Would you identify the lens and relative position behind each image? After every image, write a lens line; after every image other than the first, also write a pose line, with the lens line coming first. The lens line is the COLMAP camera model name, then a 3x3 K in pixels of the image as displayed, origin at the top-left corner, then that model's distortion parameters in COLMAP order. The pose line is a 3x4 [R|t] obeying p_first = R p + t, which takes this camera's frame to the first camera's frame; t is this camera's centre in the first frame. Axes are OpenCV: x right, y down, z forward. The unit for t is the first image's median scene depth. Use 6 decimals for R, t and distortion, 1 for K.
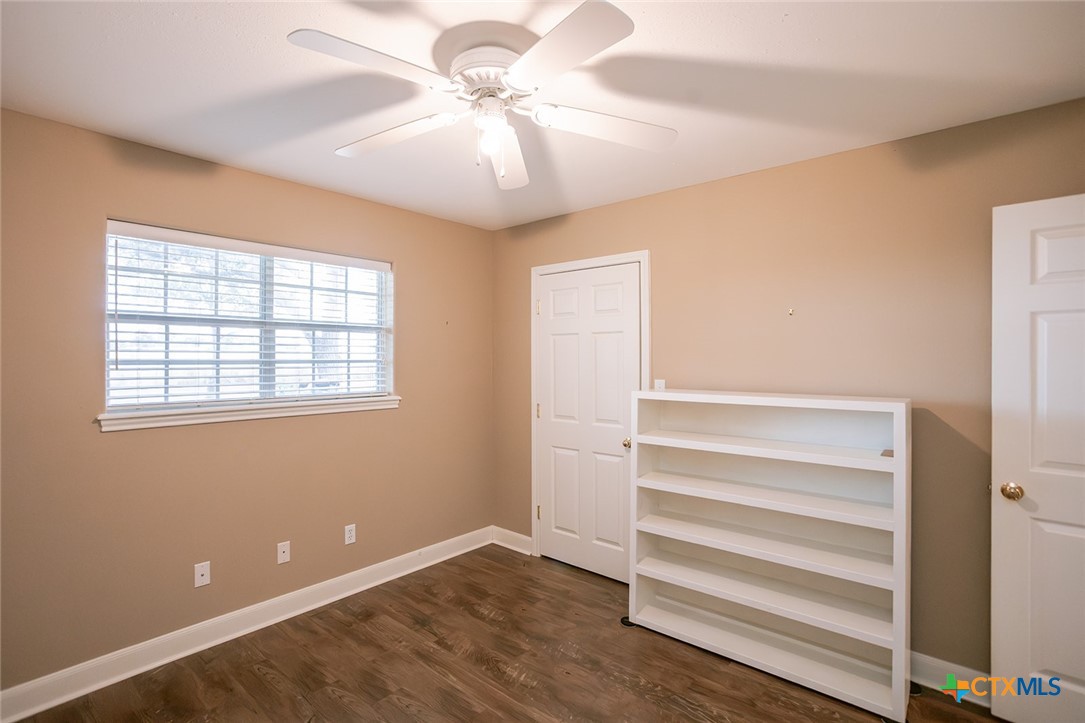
lens RADIAL K [[531.3, 0, 532.7], [0, 531.3, 362.0], [0, 0, 1]] dist [-0.045720, 0.038087]
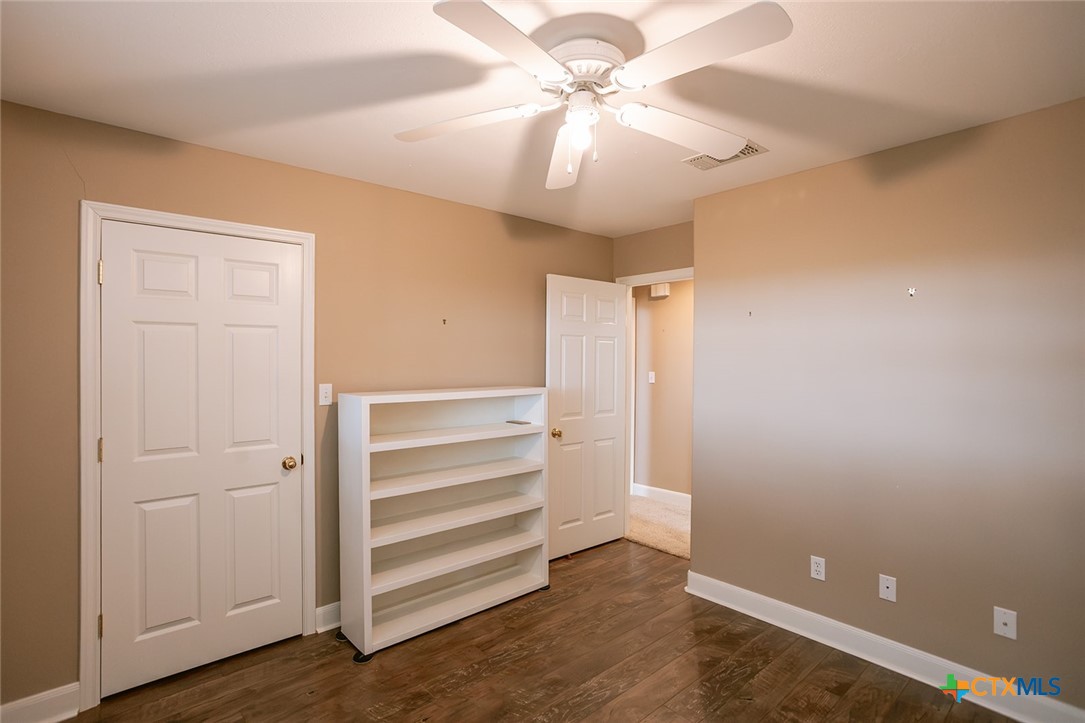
lens RADIAL K [[531.3, 0, 532.7], [0, 531.3, 362.0], [0, 0, 1]] dist [-0.045720, 0.038087]
pose [[0.129444, -0.005425, 0.991572, -0.698846], [0.008537, 0.999954, 0.004356, -0.005047], [-0.991550, 0.007901, 0.129485, 0.638665]]
